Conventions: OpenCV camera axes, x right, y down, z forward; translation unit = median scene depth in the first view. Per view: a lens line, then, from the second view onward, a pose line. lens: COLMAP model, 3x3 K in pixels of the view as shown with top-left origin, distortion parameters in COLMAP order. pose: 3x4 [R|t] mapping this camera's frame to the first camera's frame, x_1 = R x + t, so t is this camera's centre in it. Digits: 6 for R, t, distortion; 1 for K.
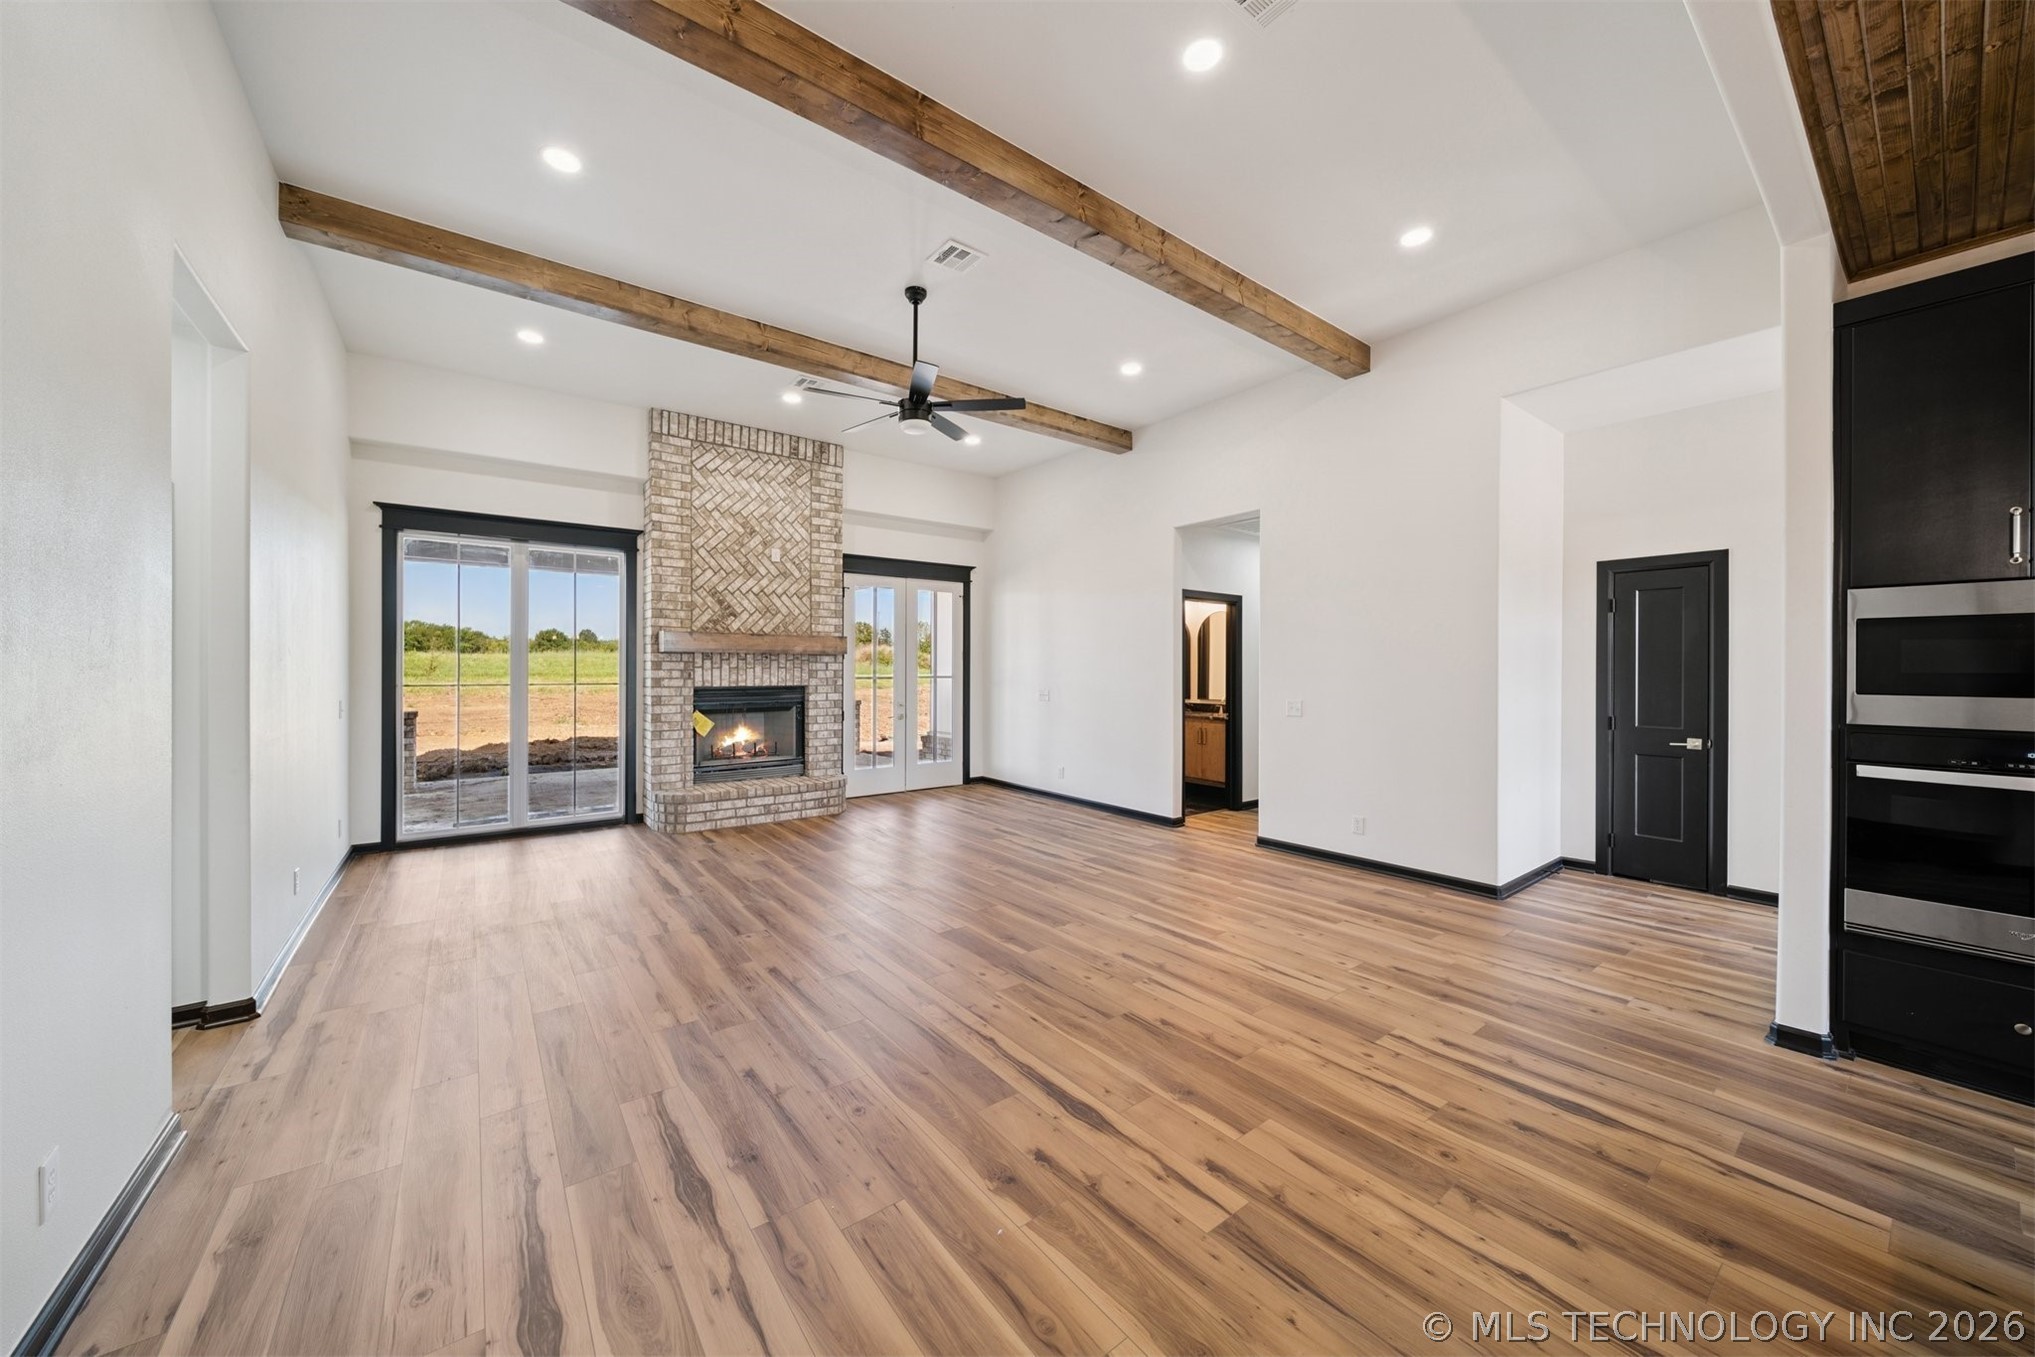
lens RADIAL K [[720.9, 0, 1026.4], [0, 720.9, 670.4], [0, 0, 1]] dist [0.000205, -0.000023]
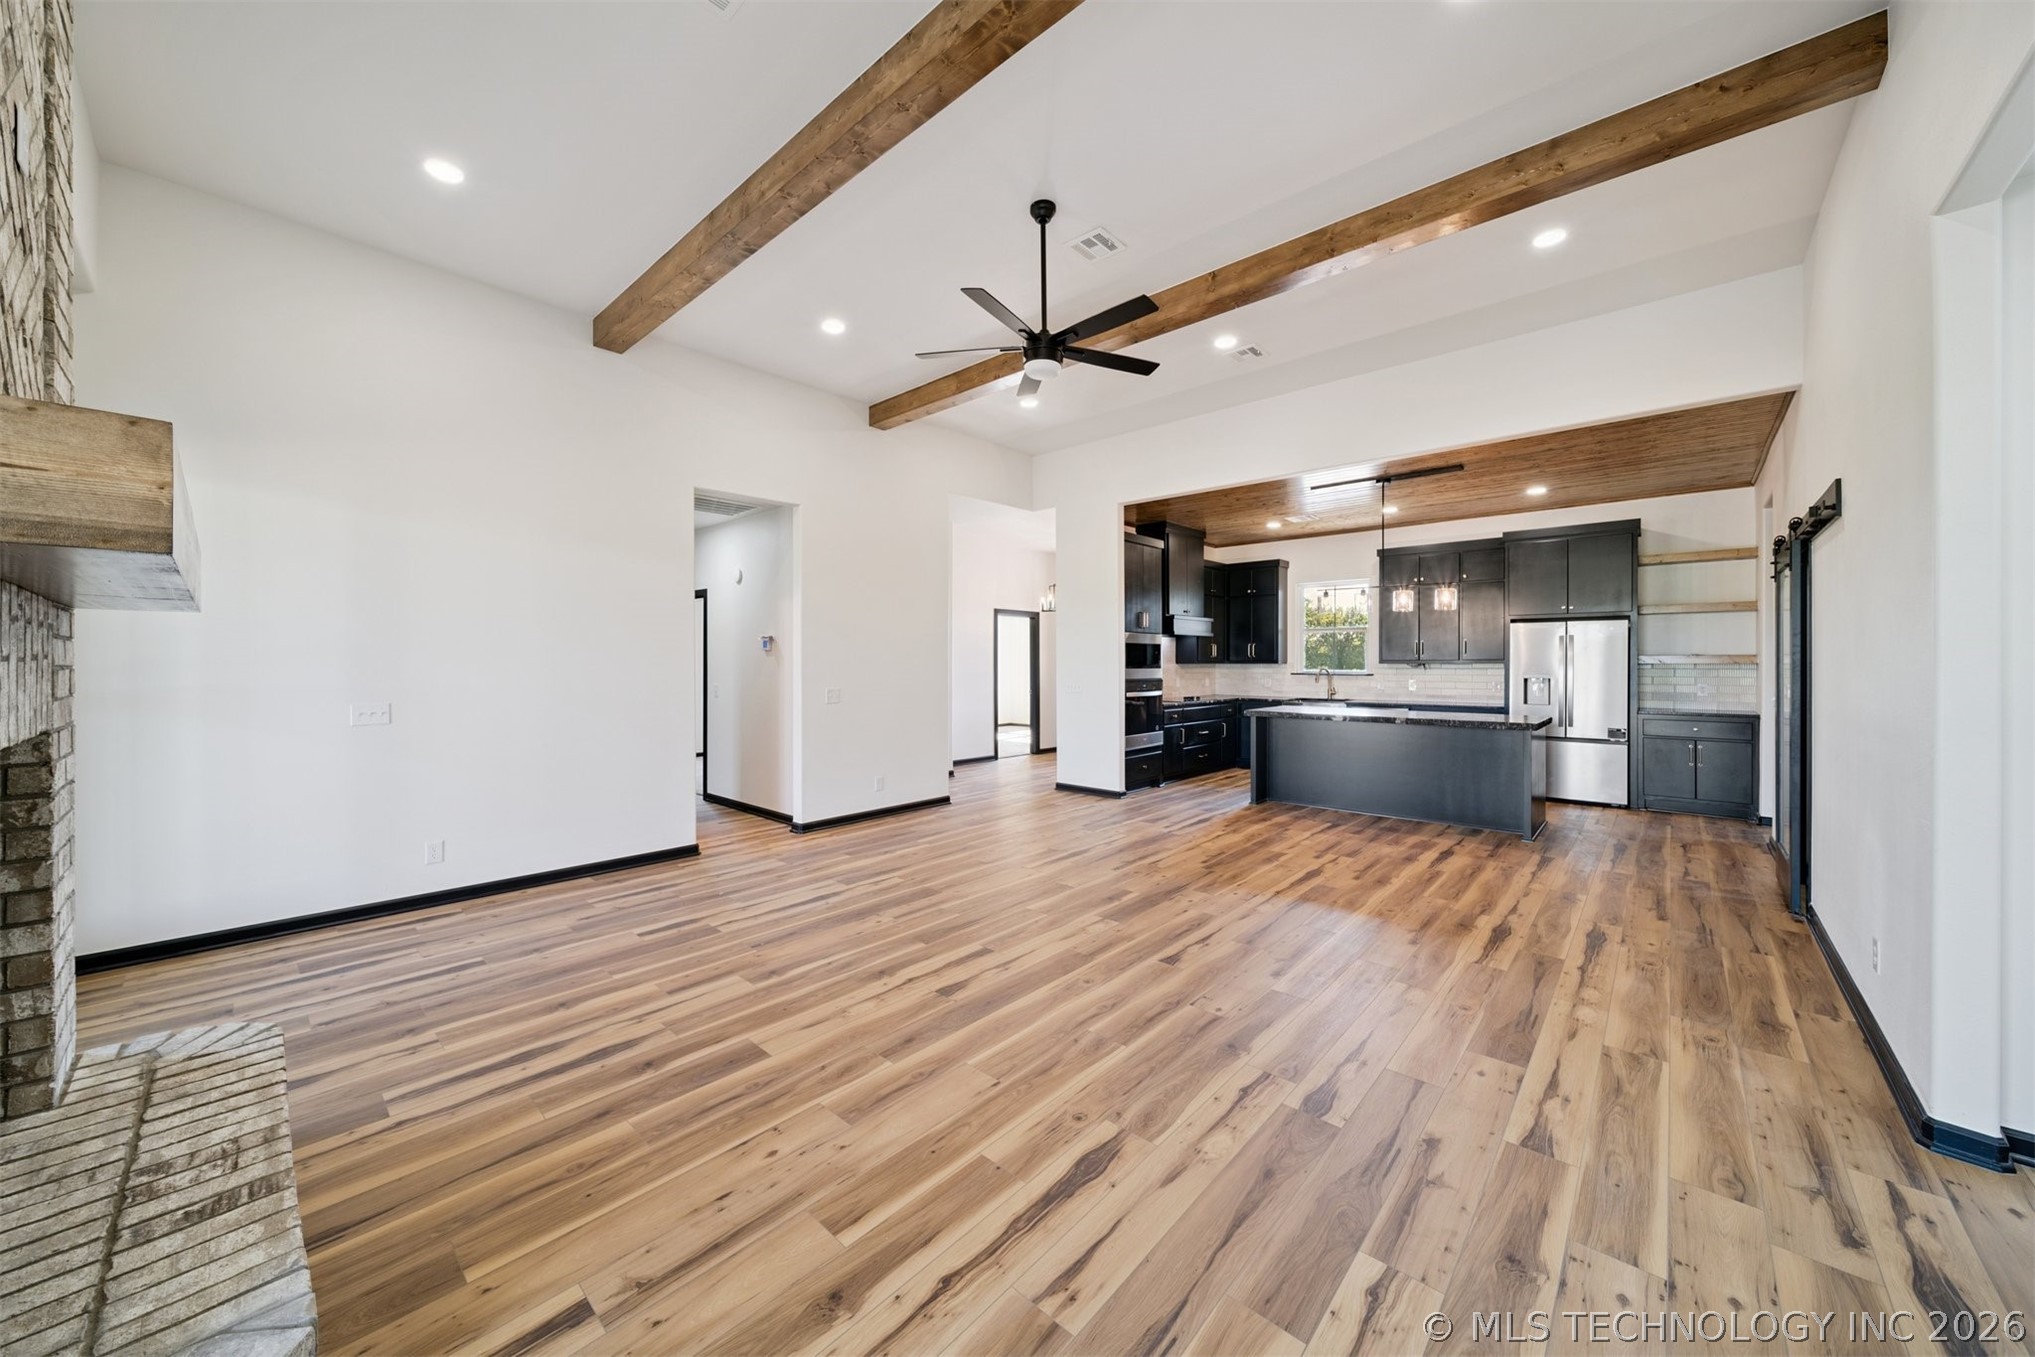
lens RADIAL K [[720.9, 0, 1021.9], [0, 720.9, 665.8], [0, 0, 1]] dist [0.000205, -0.000023]
pose [[-0.180162, -0.009072, 0.983595, -0.550362], [0.004119, 0.999942, 0.009978, 0.002599], [-0.983628, 0.005849, -0.180114, 0.679812]]
